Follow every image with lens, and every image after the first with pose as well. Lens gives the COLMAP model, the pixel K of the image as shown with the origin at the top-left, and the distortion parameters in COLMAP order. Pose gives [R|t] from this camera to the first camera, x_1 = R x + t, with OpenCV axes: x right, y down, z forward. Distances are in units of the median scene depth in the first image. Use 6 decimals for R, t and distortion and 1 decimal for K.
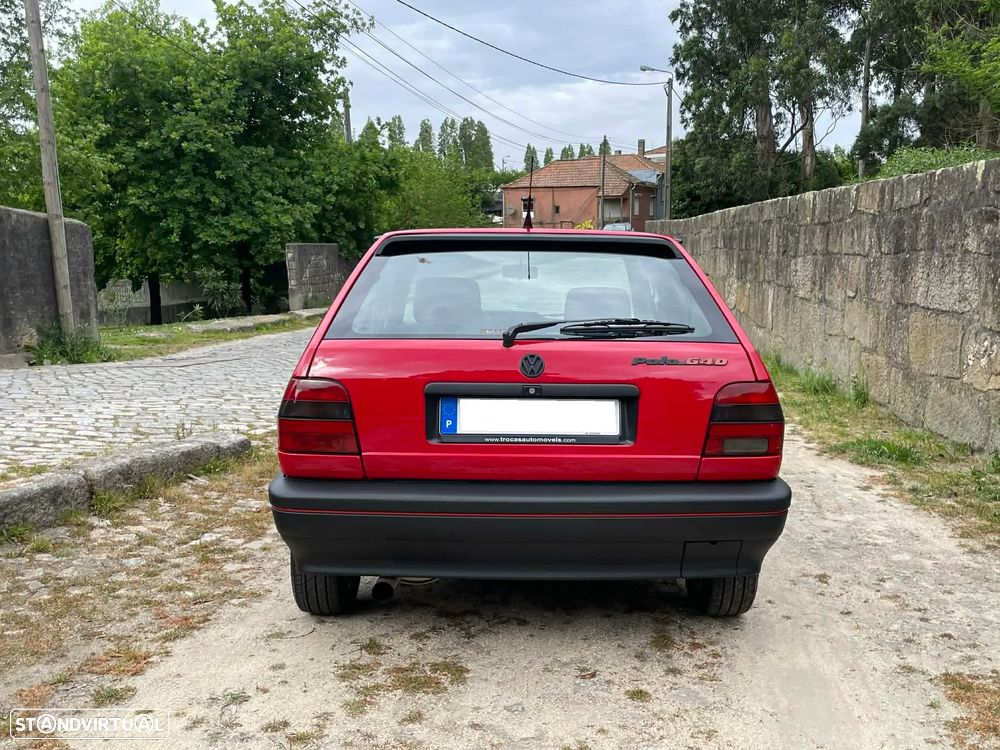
lens RADIAL K [[963.5, 0, 508.1], [0, 963.5, 375.3], [0, 0, 1]] dist [0.098466, -0.146331]
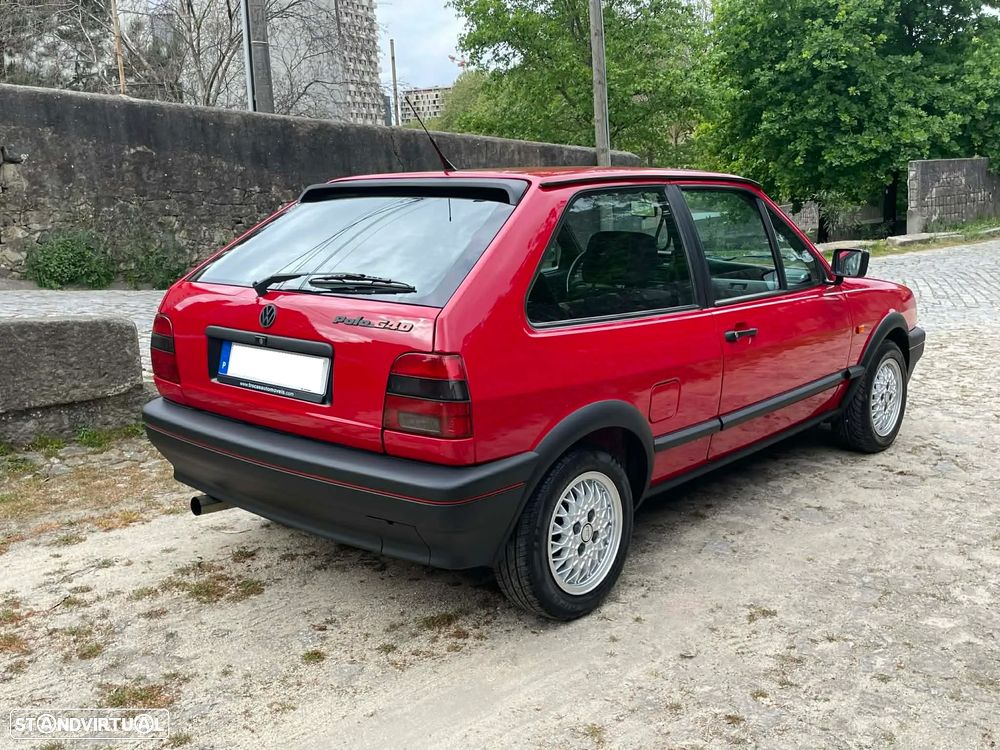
lens RADIAL K [[963.5, 0, 508.1], [0, 963.5, 375.3], [0, 0, 1]] dist [0.098466, -0.146331]
pose [[0.751335, 0.108871, -0.650878, 0.108789], [-0.055540, 0.993230, 0.102023, -0.008209], [0.657580, -0.040504, 0.752296, 0.048216]]
